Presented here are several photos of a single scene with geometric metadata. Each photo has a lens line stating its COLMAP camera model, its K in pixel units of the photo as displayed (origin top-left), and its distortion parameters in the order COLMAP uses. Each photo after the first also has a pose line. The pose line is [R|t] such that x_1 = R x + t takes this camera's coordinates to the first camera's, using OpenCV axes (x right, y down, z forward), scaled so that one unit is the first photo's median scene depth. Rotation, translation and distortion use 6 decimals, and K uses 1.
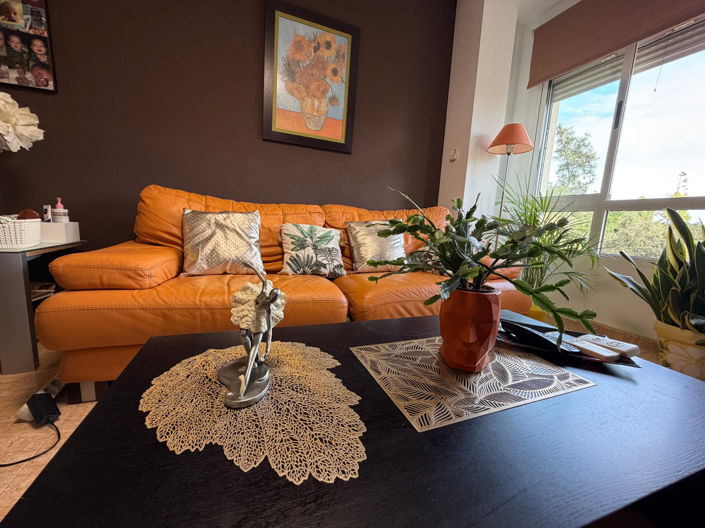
lens RADIAL K [[280.9, 0, 350.6], [0, 280.9, 264.5], [0, 0, 1]] dist [-0.000130, -0.000515]
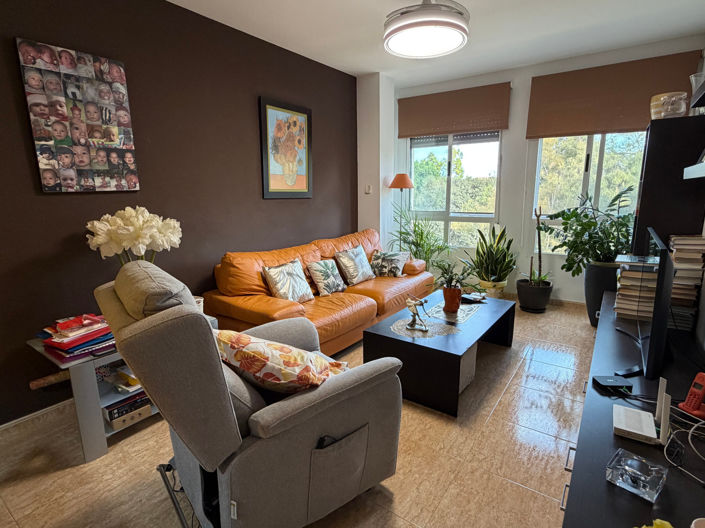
lens RADIAL K [[374.9, 0, 349.0], [0, 374.9, 265.2], [0, 0, 1]] dist [0.000468, 0.000434]
pose [[0.831492, -0.173564, 0.527728, -1.155874], [0.140654, 0.984763, 0.102262, -0.319428], [-0.537436, -0.010803, 0.843235, -0.828604]]
